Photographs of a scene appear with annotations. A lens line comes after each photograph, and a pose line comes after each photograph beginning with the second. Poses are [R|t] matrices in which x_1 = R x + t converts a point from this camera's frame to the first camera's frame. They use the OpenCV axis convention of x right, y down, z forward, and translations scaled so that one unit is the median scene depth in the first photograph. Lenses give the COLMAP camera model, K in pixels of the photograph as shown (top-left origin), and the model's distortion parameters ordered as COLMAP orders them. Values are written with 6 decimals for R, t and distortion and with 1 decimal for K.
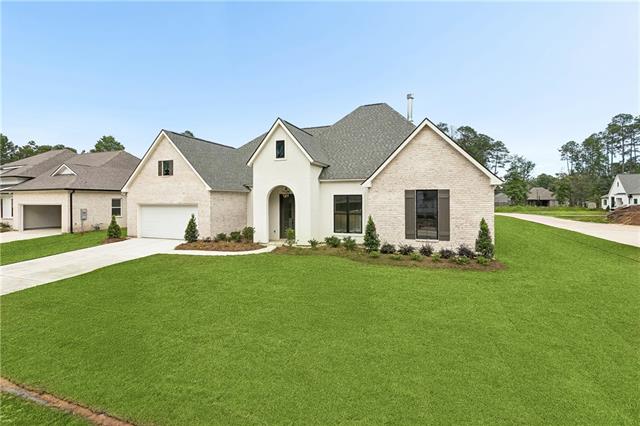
lens RADIAL K [[300.1, 0, 321.0], [0, 300.1, 207.7], [0, 0, 1]] dist [0.017206, -0.000062]
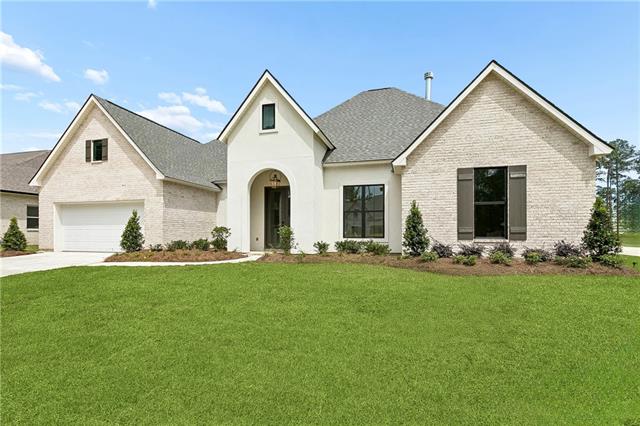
lens RADIAL K [[300.1, 0, 325.4], [0, 300.1, 240.1], [0, 0, 1]] dist [0.017206, -0.000062]
pose [[0.993172, 0.009076, 0.116302, -0.081005], [-0.008574, 0.999952, -0.004810, 0.090048], [-0.116340, 0.003780, 0.993202, 0.284933]]
